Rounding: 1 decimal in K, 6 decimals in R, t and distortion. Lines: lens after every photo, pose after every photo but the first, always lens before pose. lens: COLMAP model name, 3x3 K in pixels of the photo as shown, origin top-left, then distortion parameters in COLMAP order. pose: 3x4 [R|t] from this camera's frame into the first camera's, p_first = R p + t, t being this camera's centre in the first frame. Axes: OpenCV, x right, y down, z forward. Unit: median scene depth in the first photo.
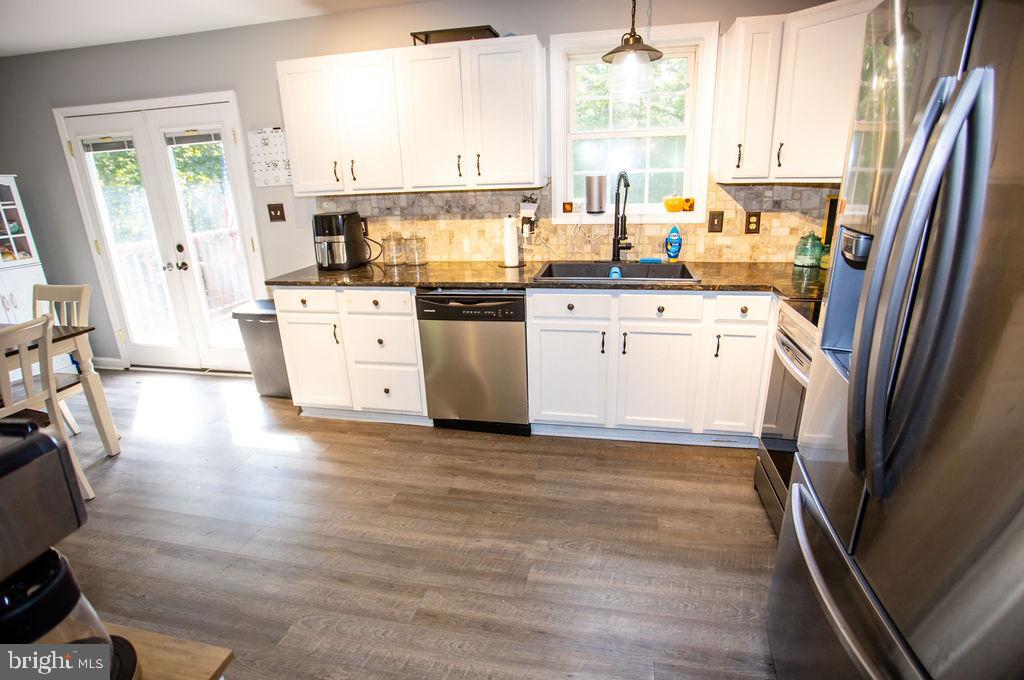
lens RADIAL K [[492.8, 0, 512.0], [0, 492.8, 340.0], [0, 0, 1]] dist [-0.077441, 0.032779]
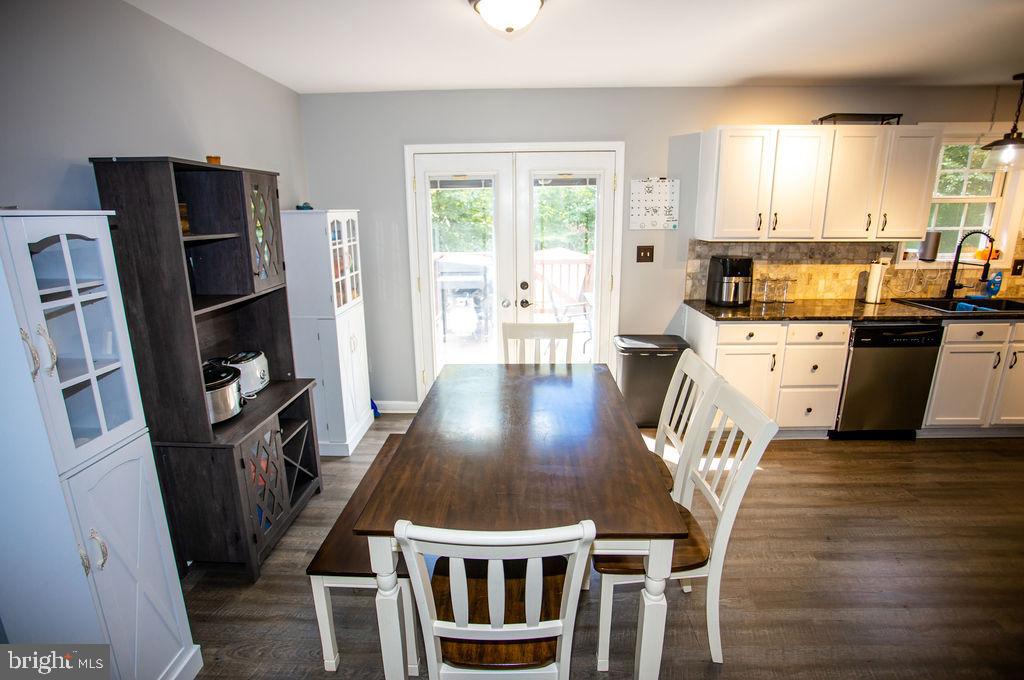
lens RADIAL K [[501.6, 0, 512.7], [0, 501.6, 336.8], [0, 0, 1]] dist [-0.076427, 0.033362]
pose [[0.982910, -0.024539, 0.182445, -1.091769], [0.038734, 0.996457, -0.074652, -0.009494], [-0.179967, 0.080443, 0.980378, -0.021173]]
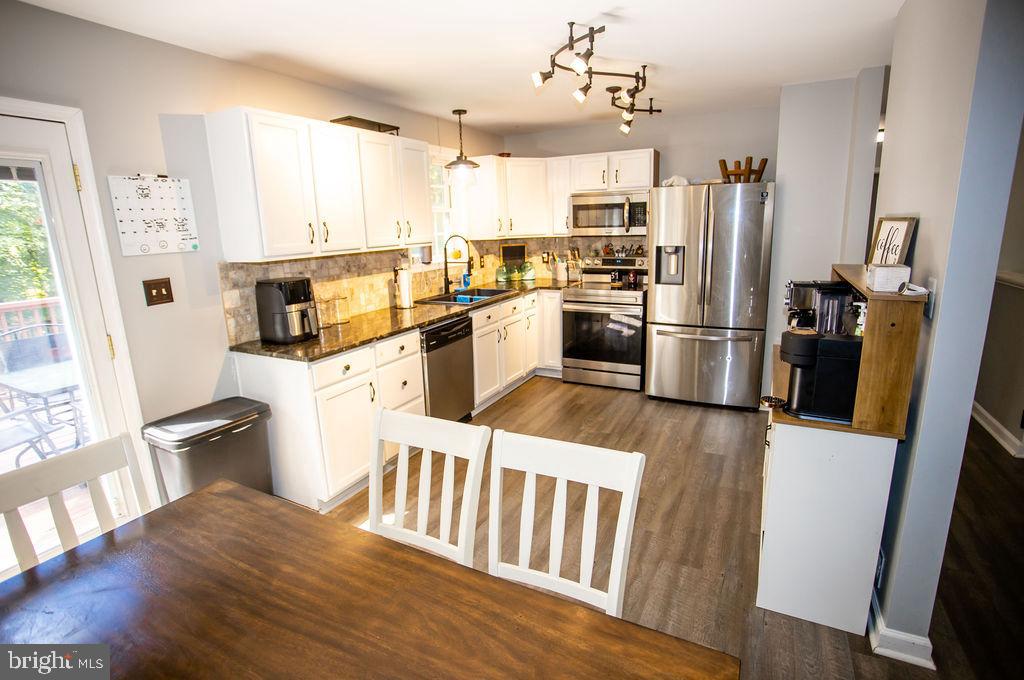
lens RADIAL K [[501.6, 0, 512.7], [0, 501.6, 336.8], [0, 0, 1]] dist [-0.076427, 0.033362]
pose [[0.262823, -0.189219, 0.946108, -1.141869], [0.323897, 0.940981, 0.098217, -0.116788], [-0.908854, 0.280628, 0.308598, 0.373082]]
